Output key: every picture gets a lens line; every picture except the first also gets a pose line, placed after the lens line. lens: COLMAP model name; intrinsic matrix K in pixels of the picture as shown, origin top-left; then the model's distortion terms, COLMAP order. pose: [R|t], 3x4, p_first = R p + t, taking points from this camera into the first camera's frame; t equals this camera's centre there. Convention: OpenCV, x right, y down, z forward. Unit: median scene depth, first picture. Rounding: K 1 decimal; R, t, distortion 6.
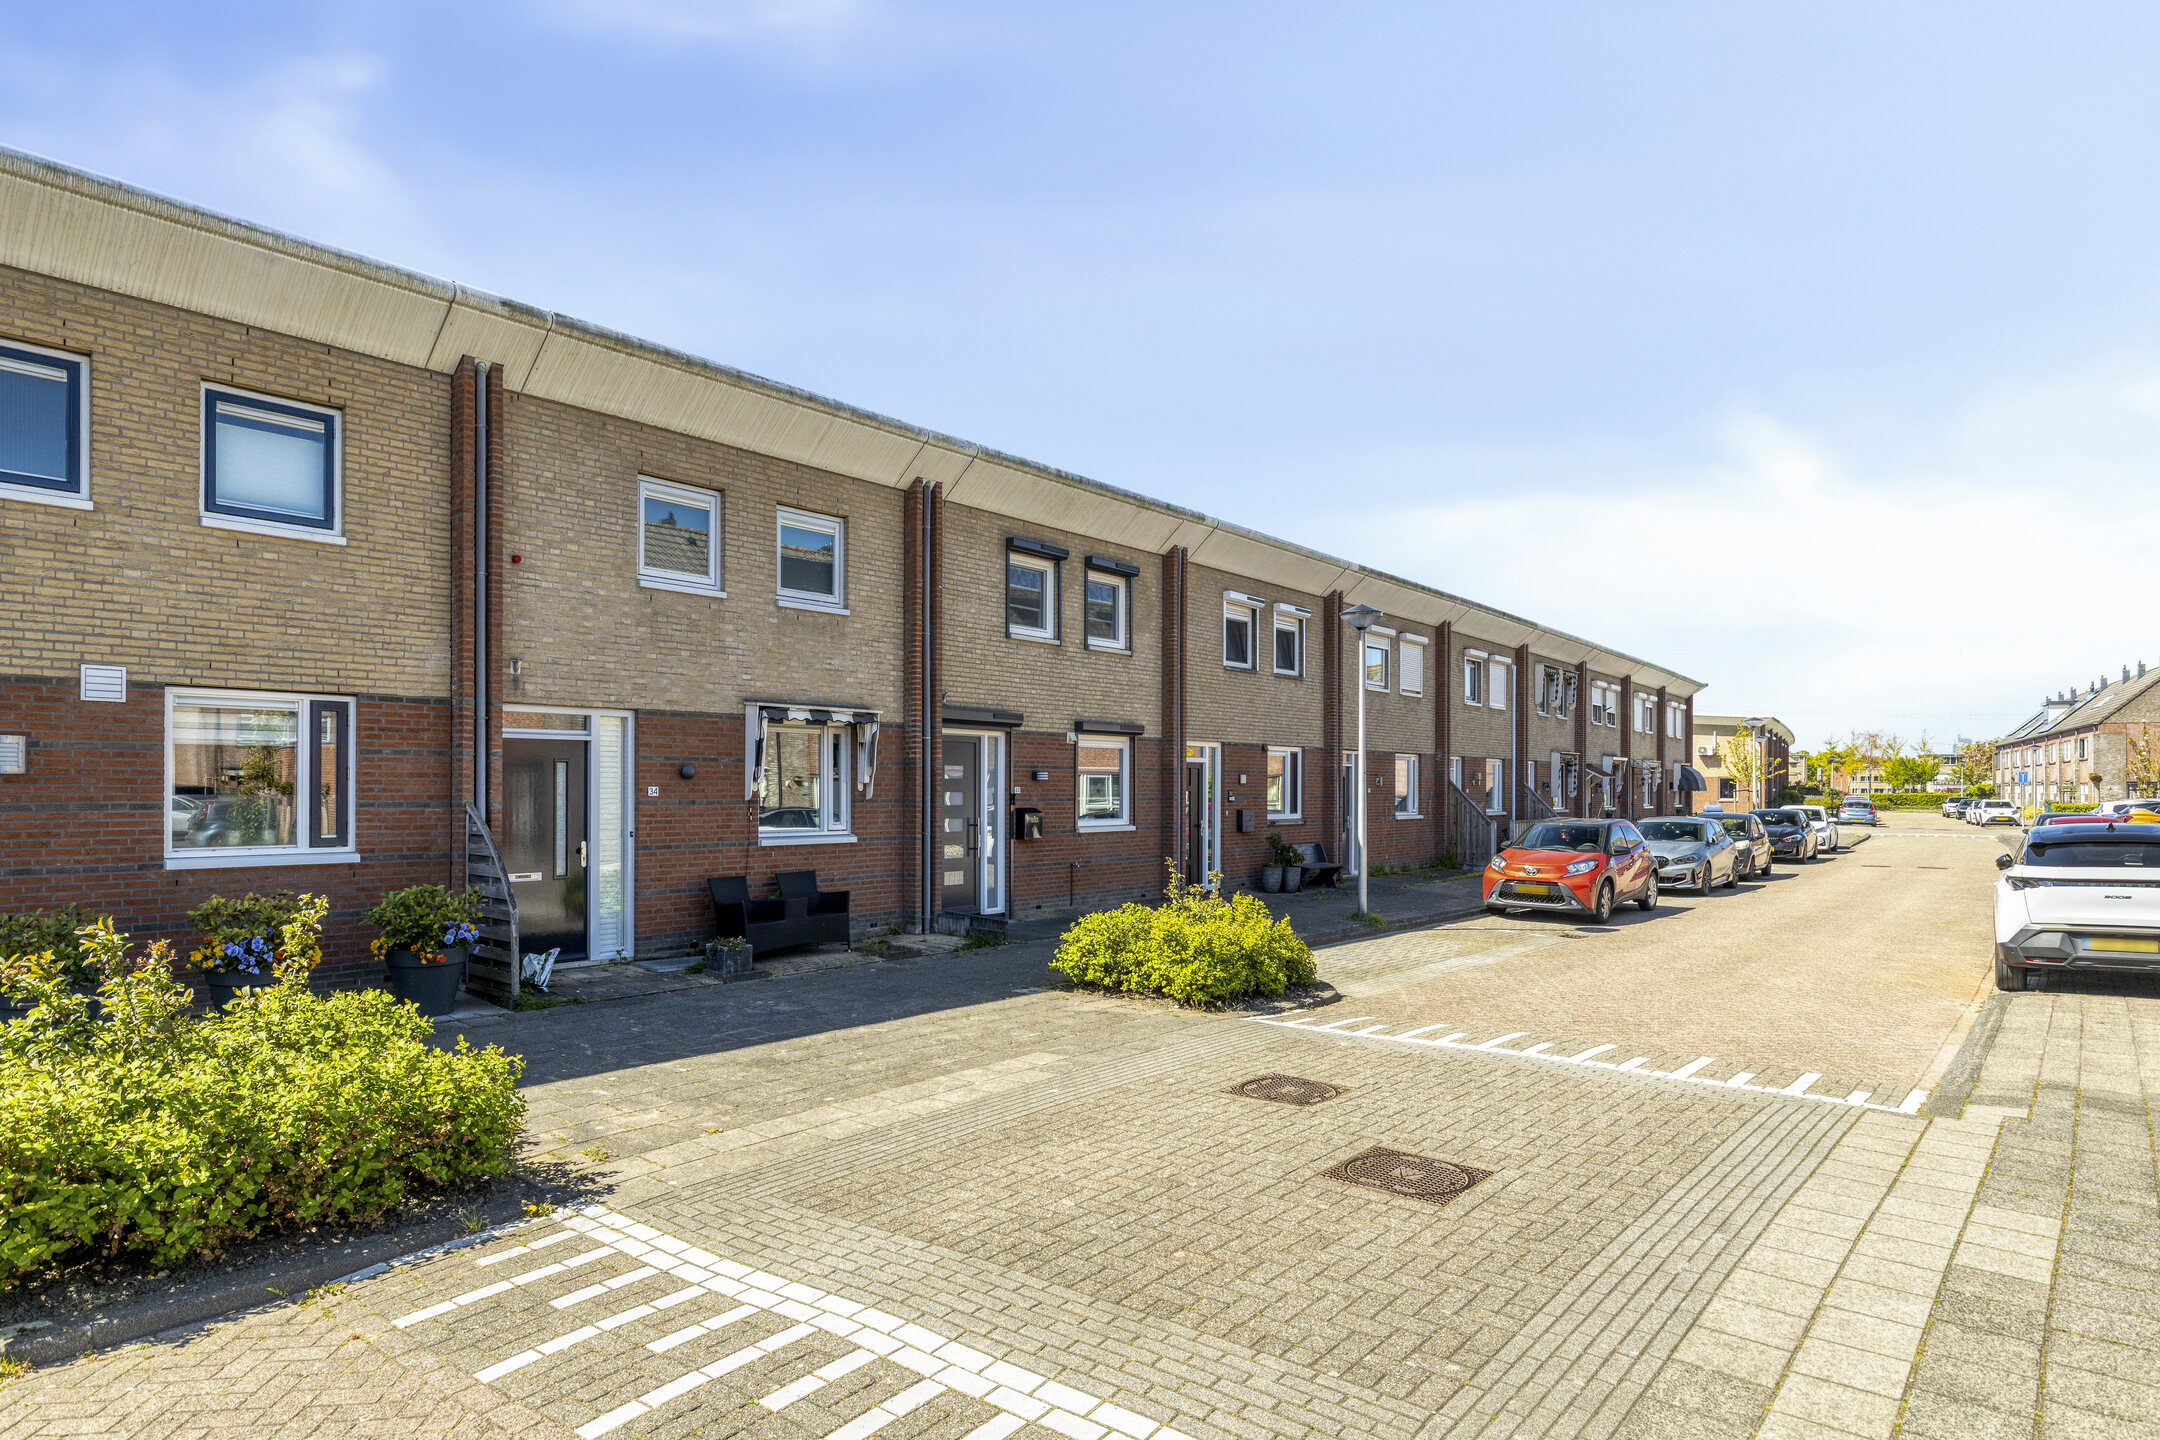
lens RADIAL K [[1228.9, 0, 1080.5], [0, 1228.9, 802.2], [0, 0, 1]] dist [0.003457, 0.000838]
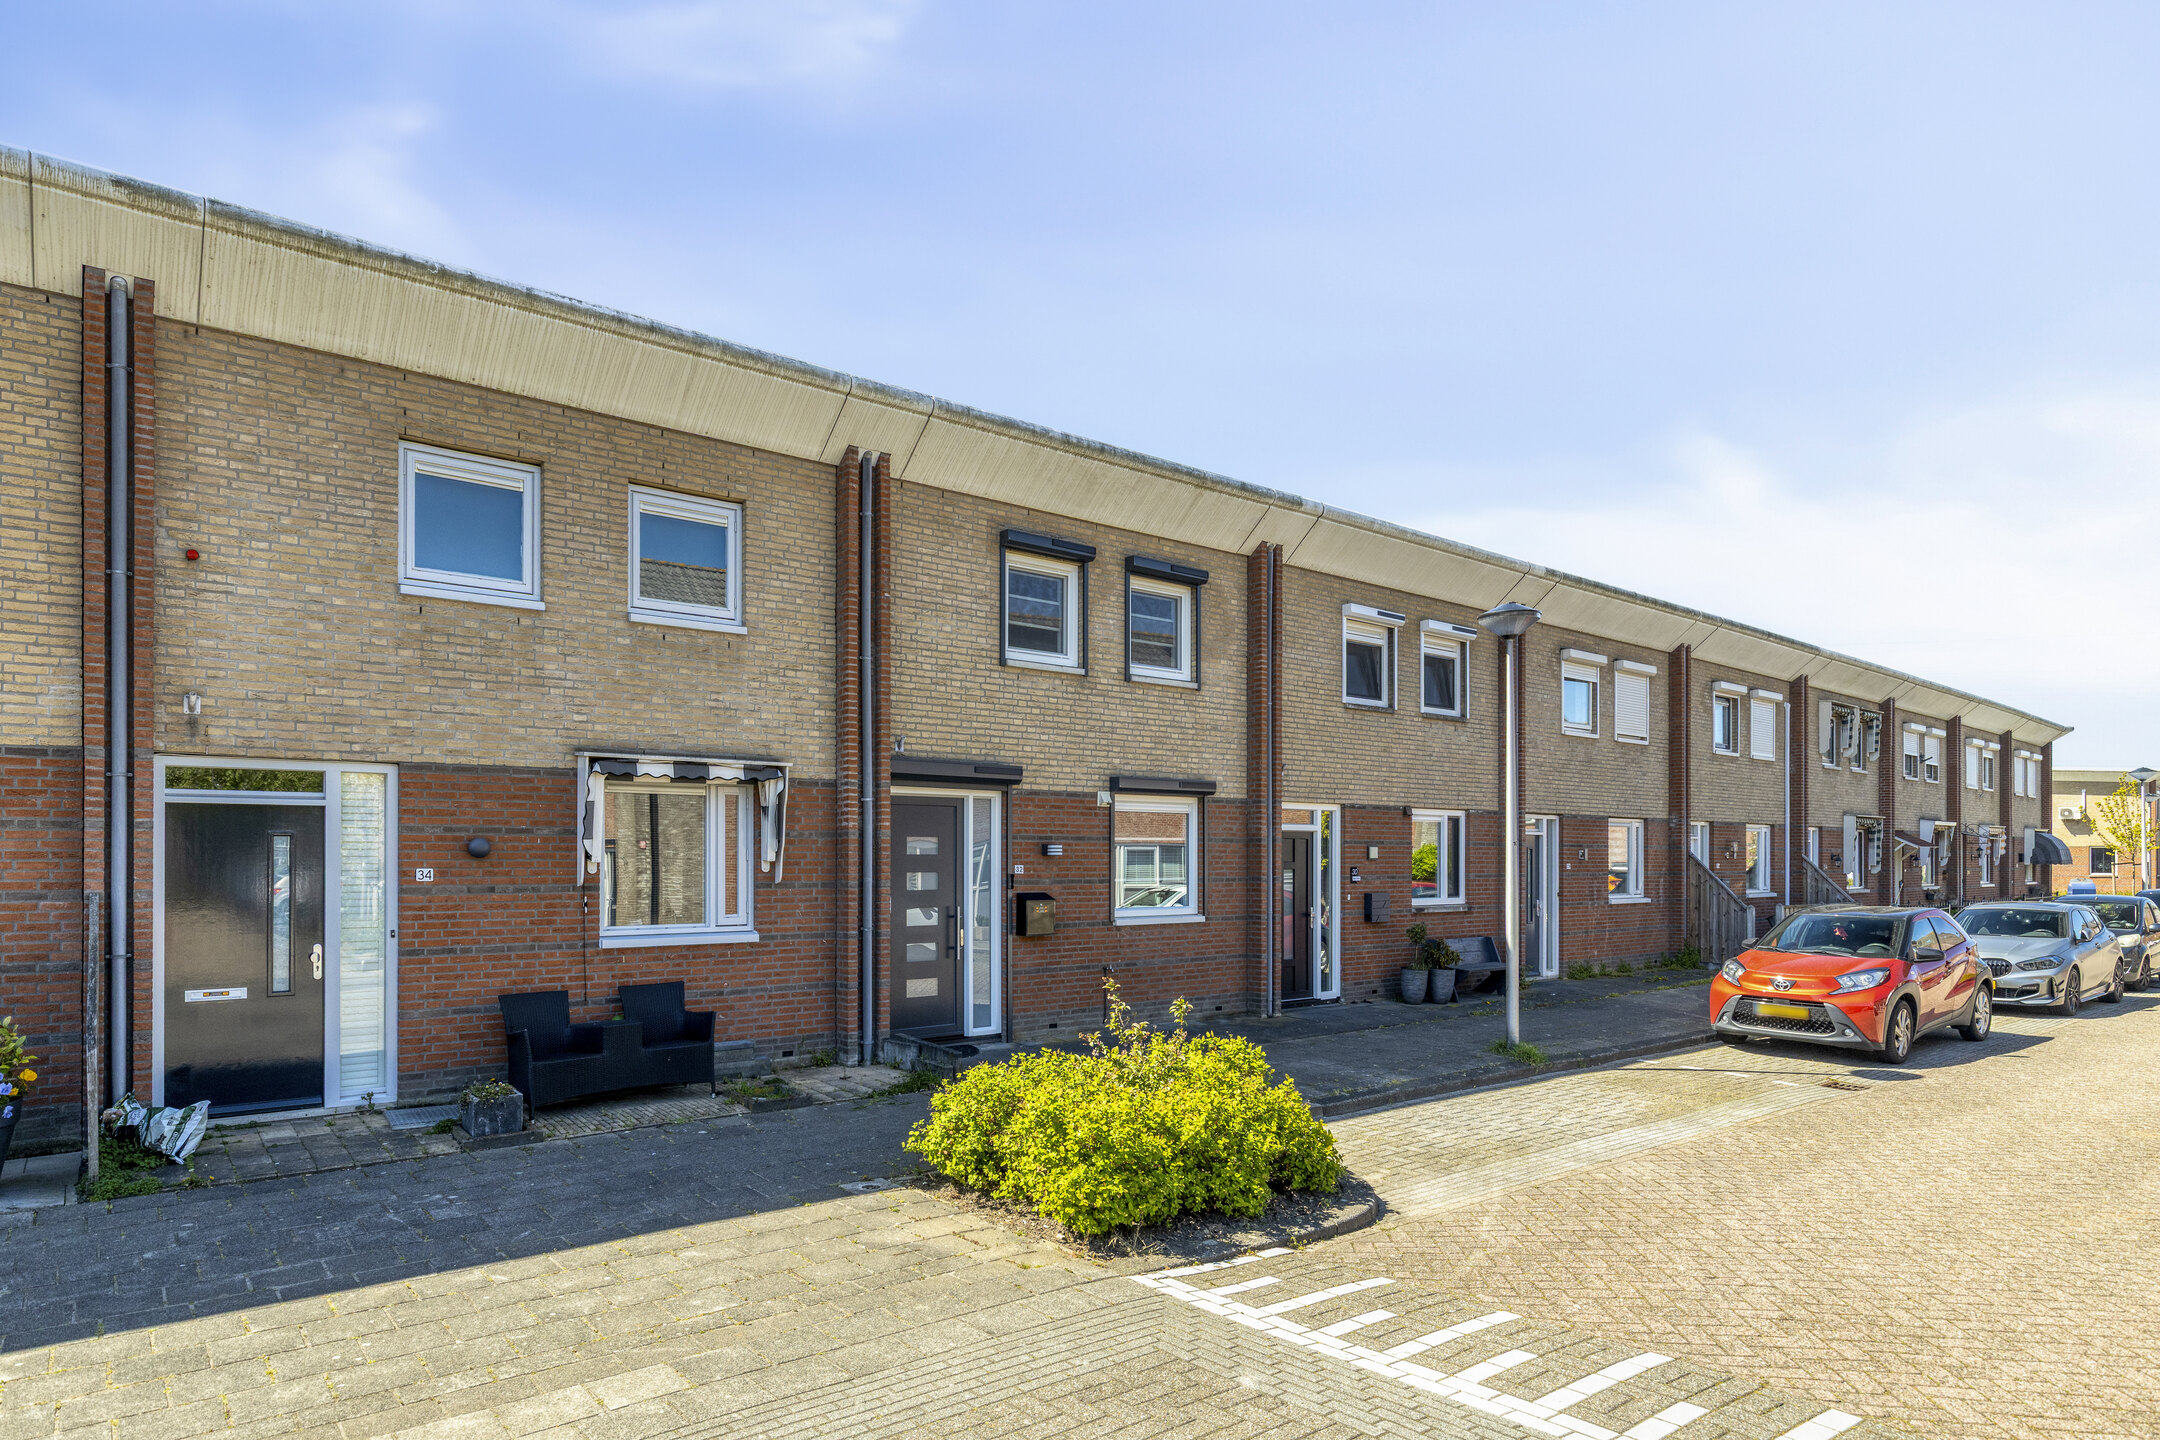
lens RADIAL K [[1250.9, 0, 1076.4], [0, 1250.9, 871.8], [0, 0, 1]] dist [0.002116, 0.000537]
pose [[0.979848, -0.002102, -0.199733, 0.135230], [0.001342, 0.999991, -0.003941, -0.005482], [0.199739, 0.003594, 0.979842, 0.264202]]
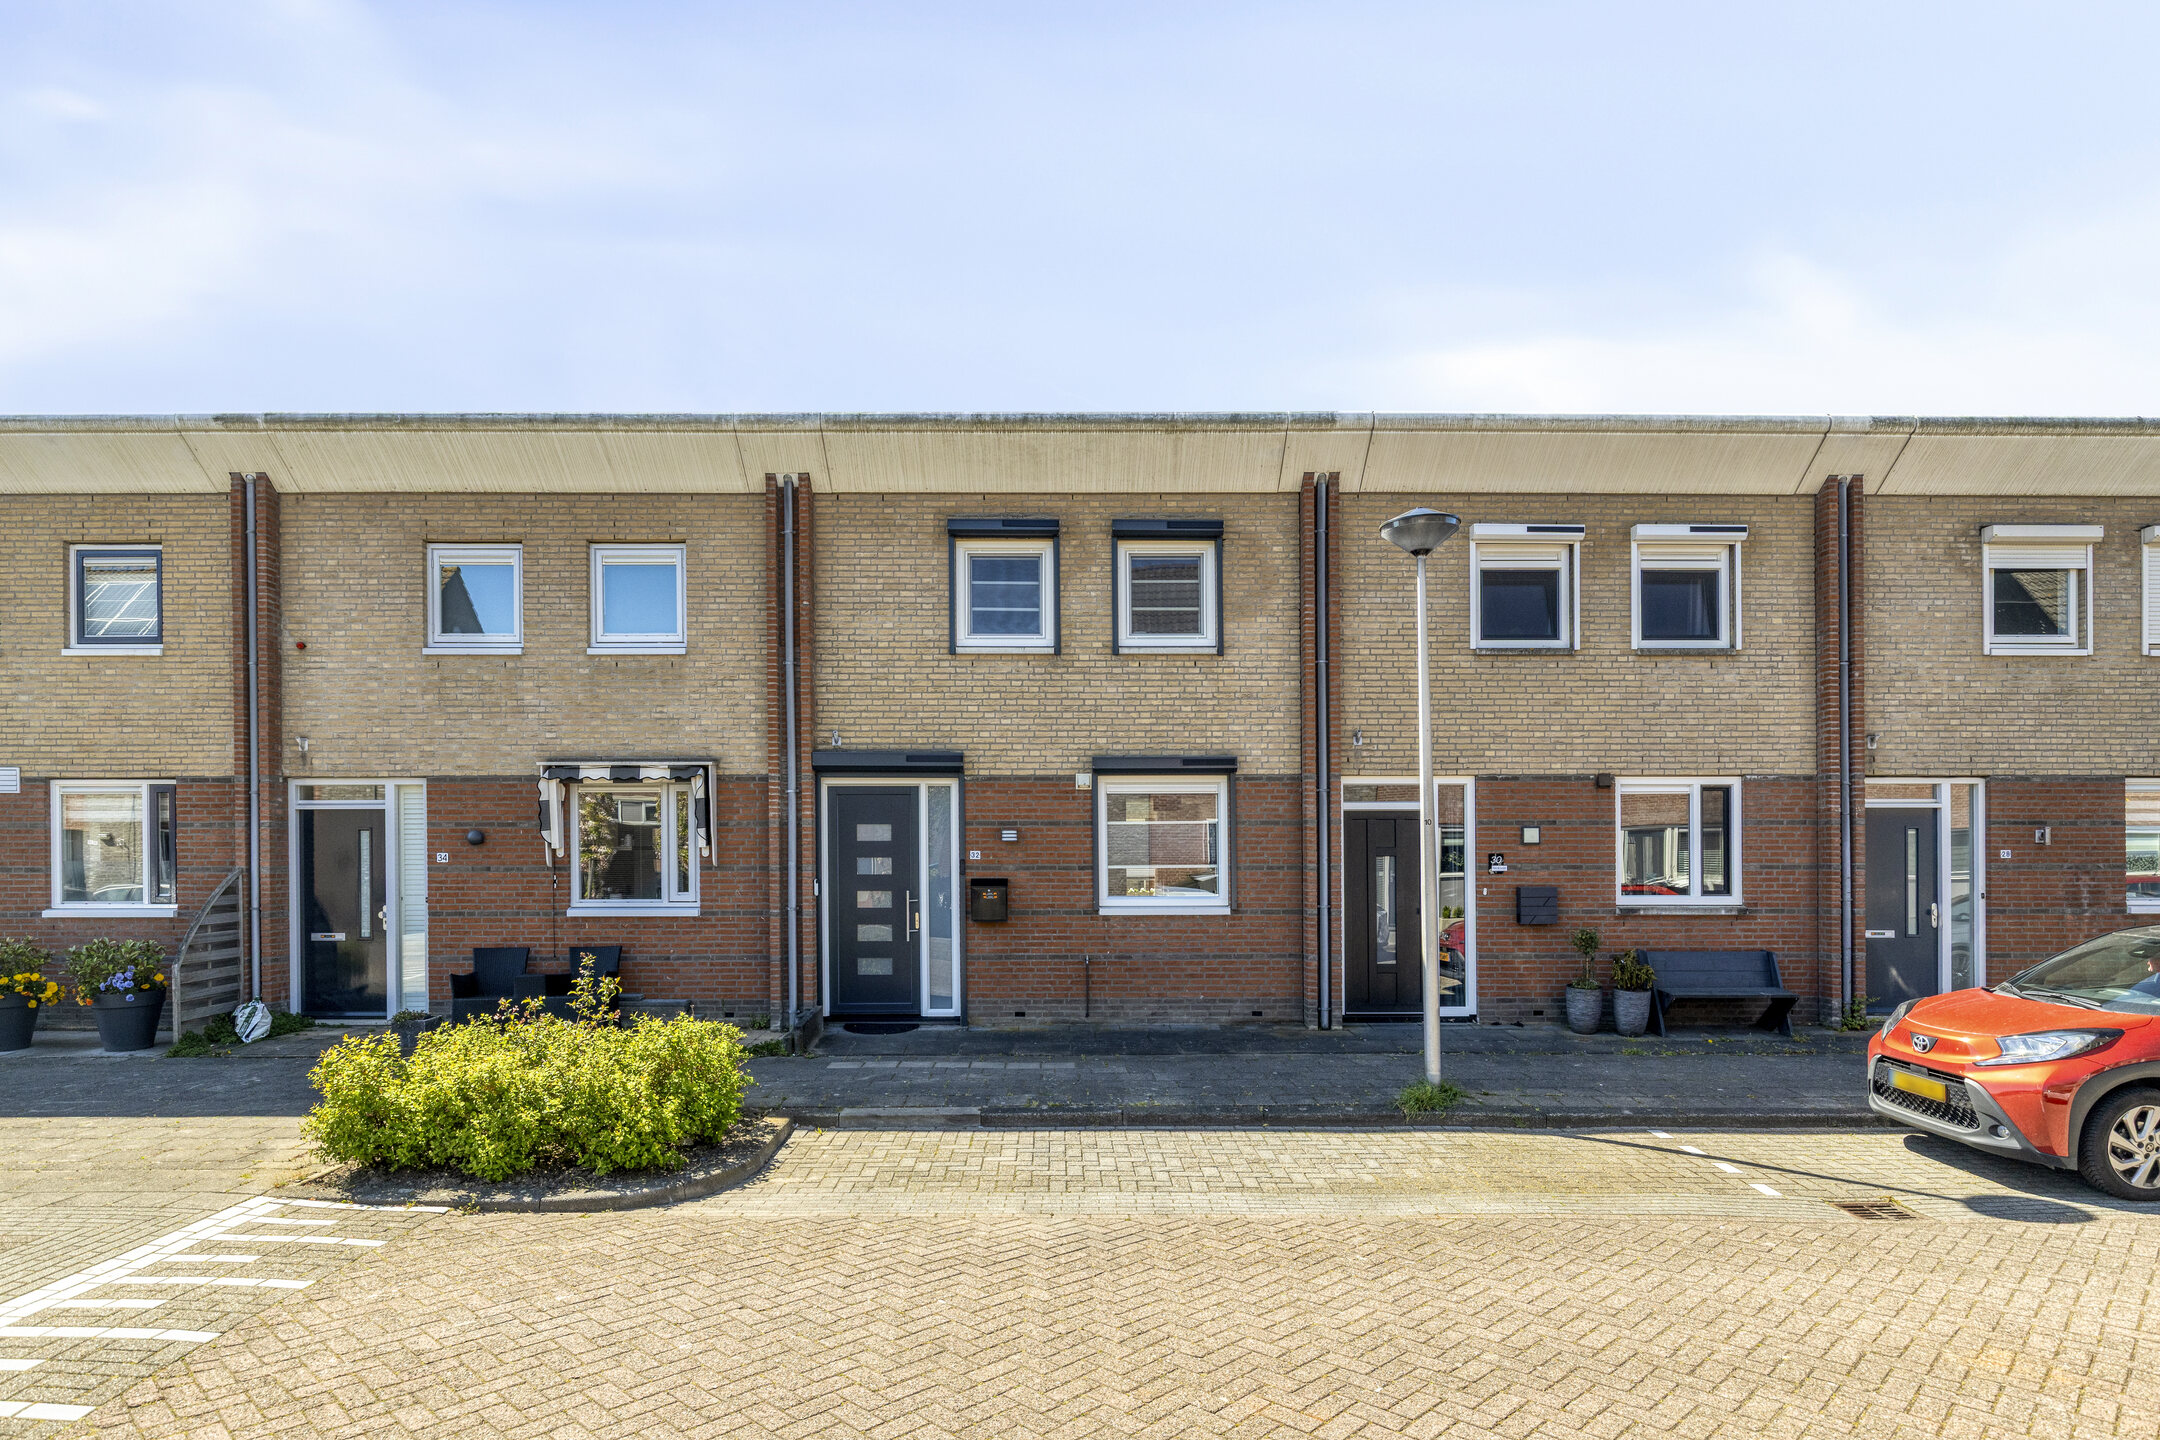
lens RADIAL K [[1278.4, 0, 1129.7], [0, 1278.4, 873.2], [0, 0, 1]] dist [0.001262, -0.000327]
pose [[0.640421, 0.009925, -0.767960, 0.612490], [-0.005371, 0.999950, 0.008444, -0.006020], [0.768005, -0.001283, 0.640442, 0.576014]]
